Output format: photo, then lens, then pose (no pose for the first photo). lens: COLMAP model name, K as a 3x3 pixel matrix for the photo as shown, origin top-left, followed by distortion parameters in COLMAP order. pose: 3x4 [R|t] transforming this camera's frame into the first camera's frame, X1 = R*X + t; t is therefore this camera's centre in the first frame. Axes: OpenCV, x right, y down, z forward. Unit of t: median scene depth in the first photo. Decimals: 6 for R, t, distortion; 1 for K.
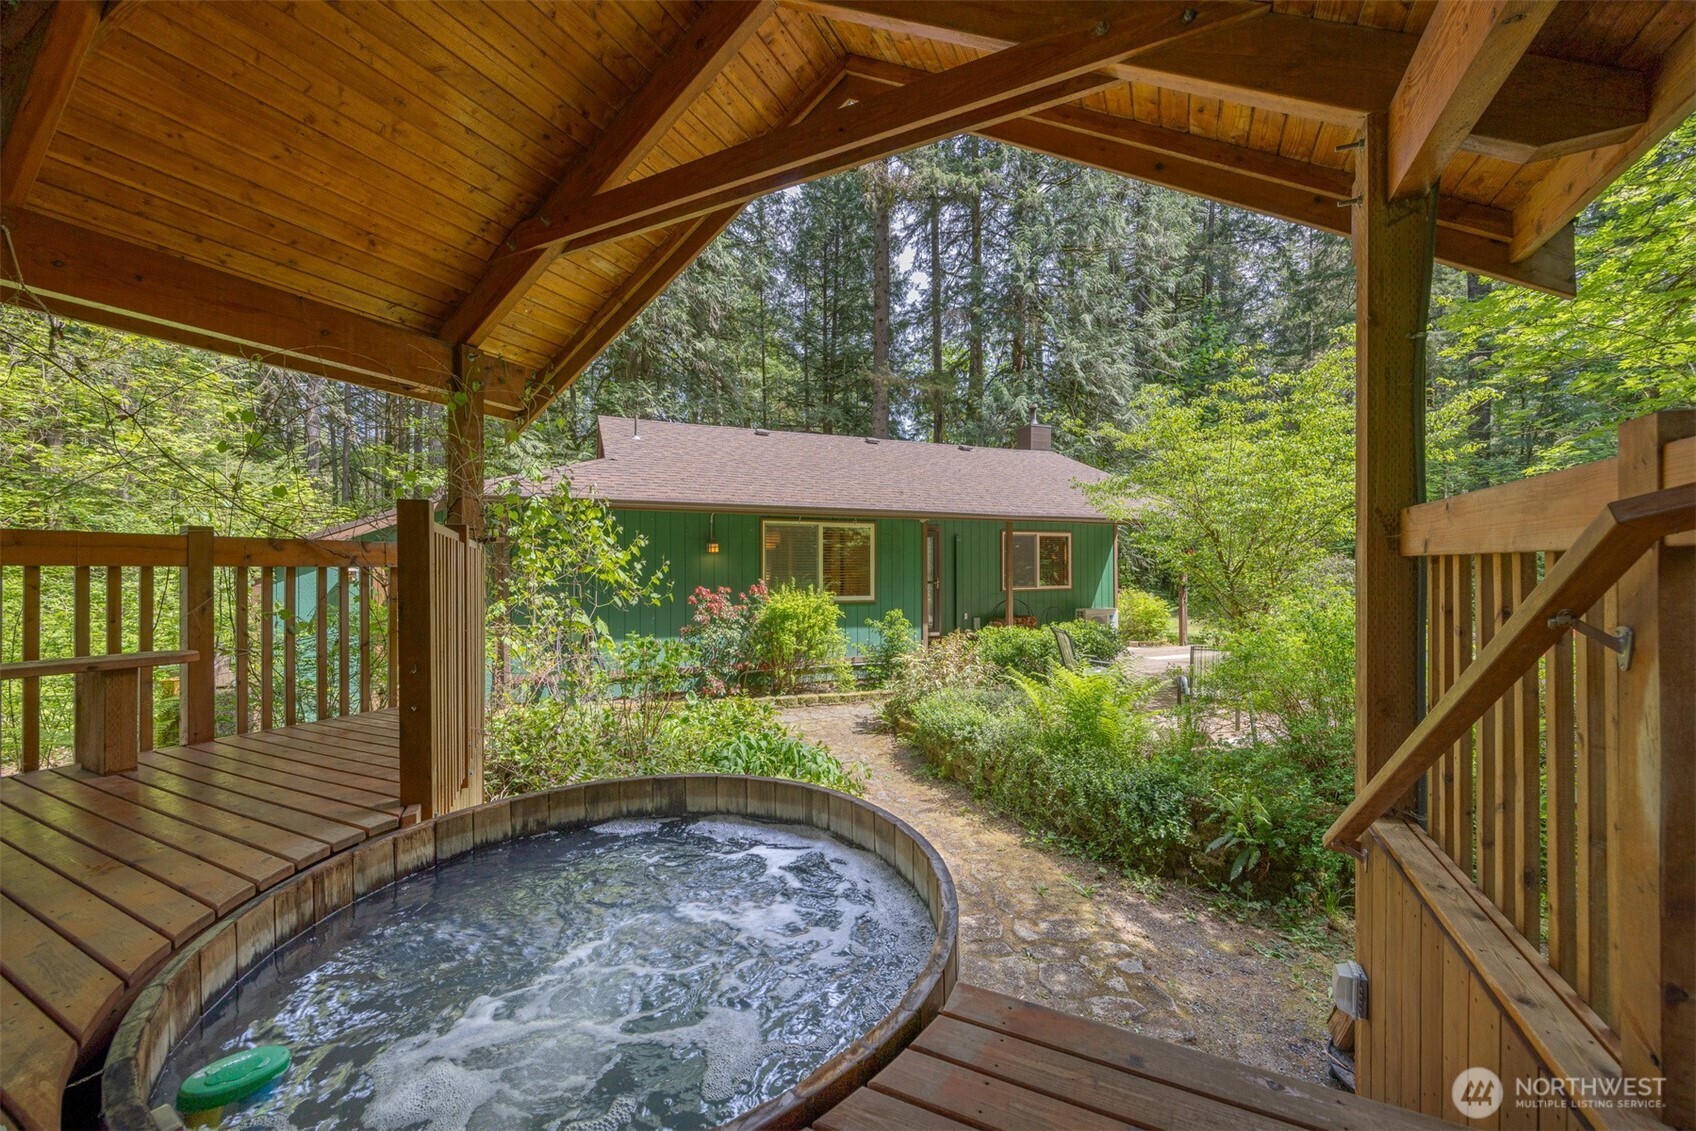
lens RADIAL K [[656.2, 0, 848.7], [0, 656.2, 564.0], [0, 0, 1]] dist [-0.000907, -0.000515]
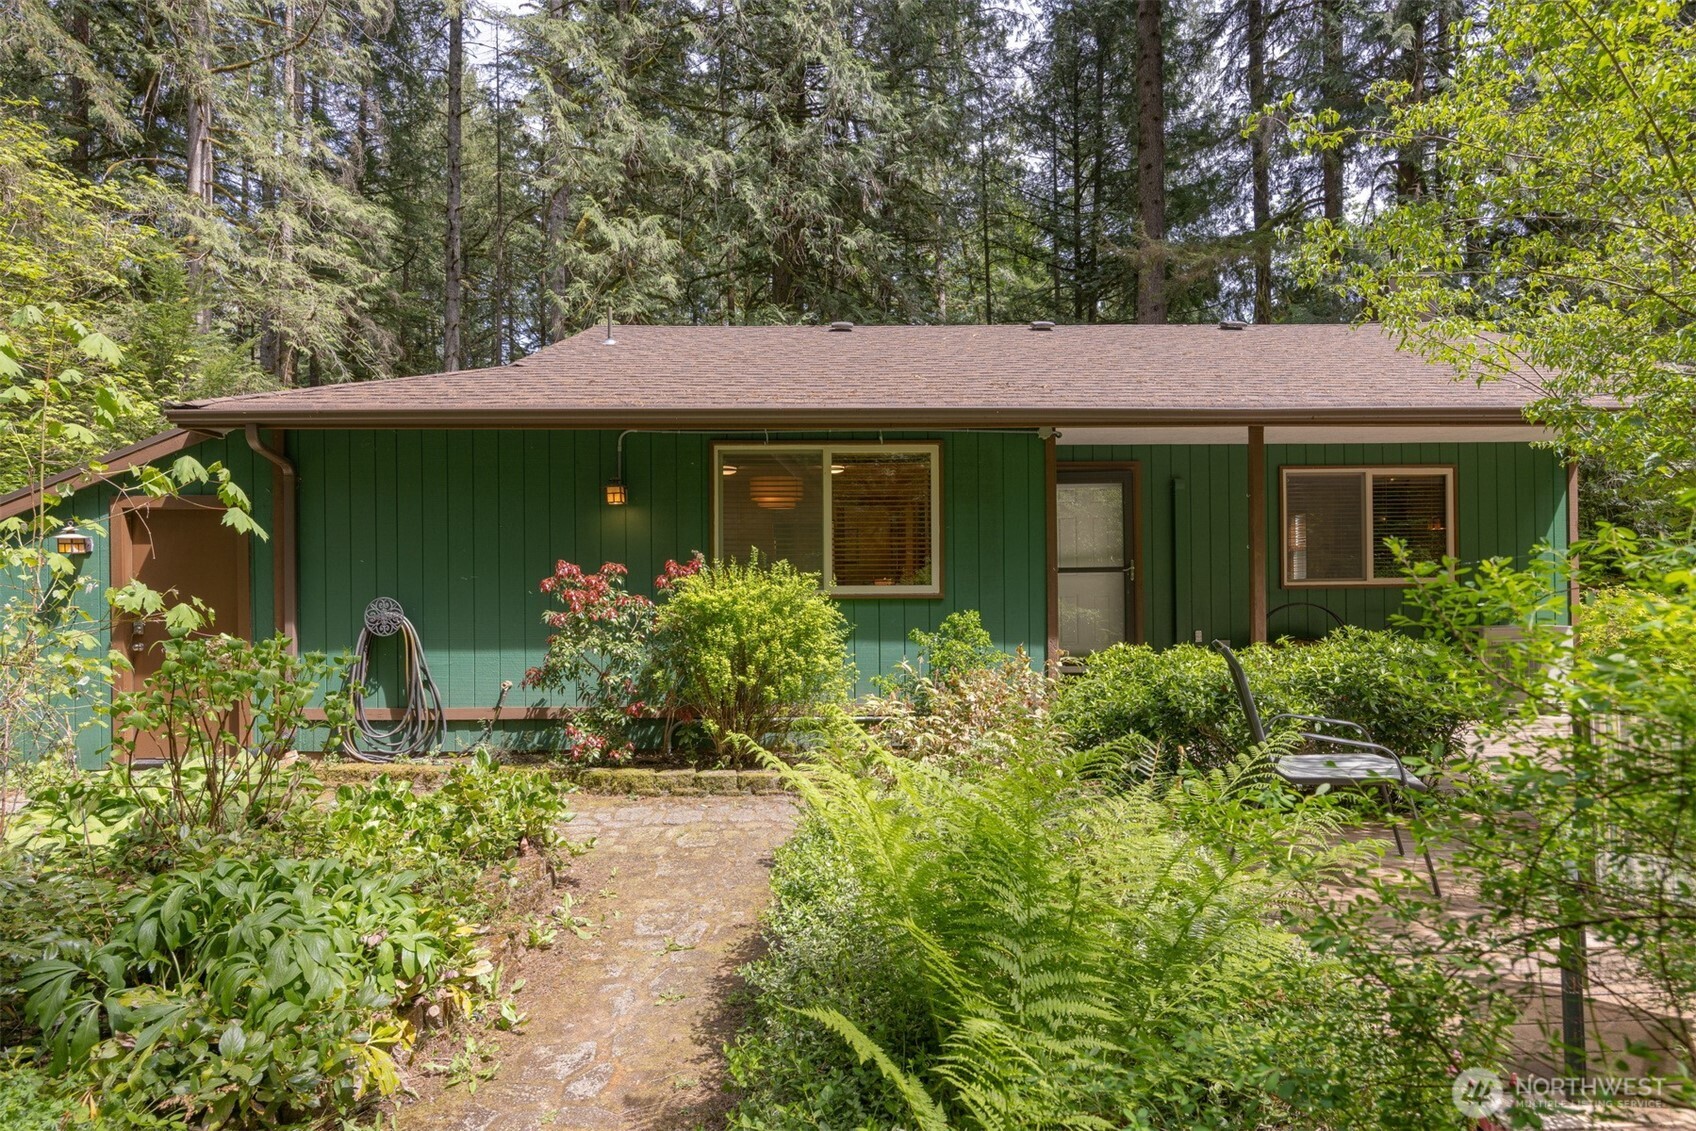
lens RADIAL K [[855.6, 0, 830.7], [0, 855.6, 603.6], [0, 0, 1]] dist [0.001895, 0.000611]
pose [[0.931196, 0.004227, -0.364494, 0.313776], [0.008735, 0.999387, 0.033904, 0.060296], [0.364414, -0.034755, 0.930588, 0.533396]]
